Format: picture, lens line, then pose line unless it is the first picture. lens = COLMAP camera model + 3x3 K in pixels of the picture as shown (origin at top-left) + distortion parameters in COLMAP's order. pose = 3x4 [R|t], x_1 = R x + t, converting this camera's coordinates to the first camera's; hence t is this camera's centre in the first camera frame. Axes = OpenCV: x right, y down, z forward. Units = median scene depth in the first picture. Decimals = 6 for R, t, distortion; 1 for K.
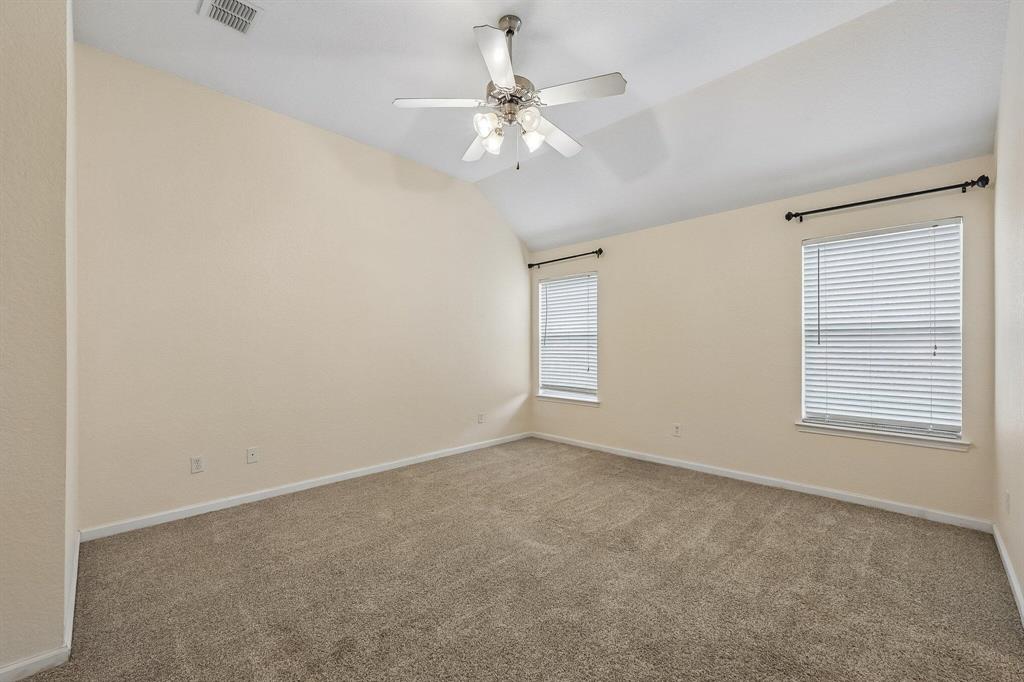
lens RADIAL K [[412.9, 0, 510.9], [0, 412.9, 340.7], [0, 0, 1]] dist [0.000698, -0.000344]
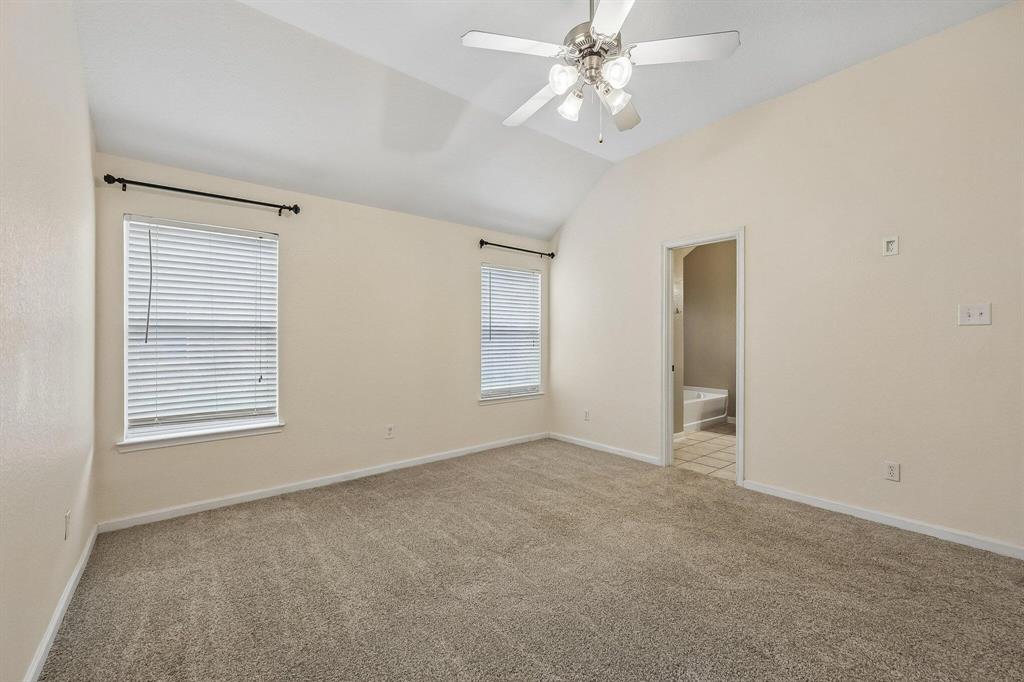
lens RADIAL K [[412.9, 0, 510.9], [0, 412.9, 340.7], [0, 0, 1]] dist [0.000698, -0.000344]
pose [[0.100853, 0.000676, 0.994901, -0.501768], [-0.003729, 0.999993, -0.000302, 0.008283], [-0.994894, -0.003680, 0.100854, 0.630201]]
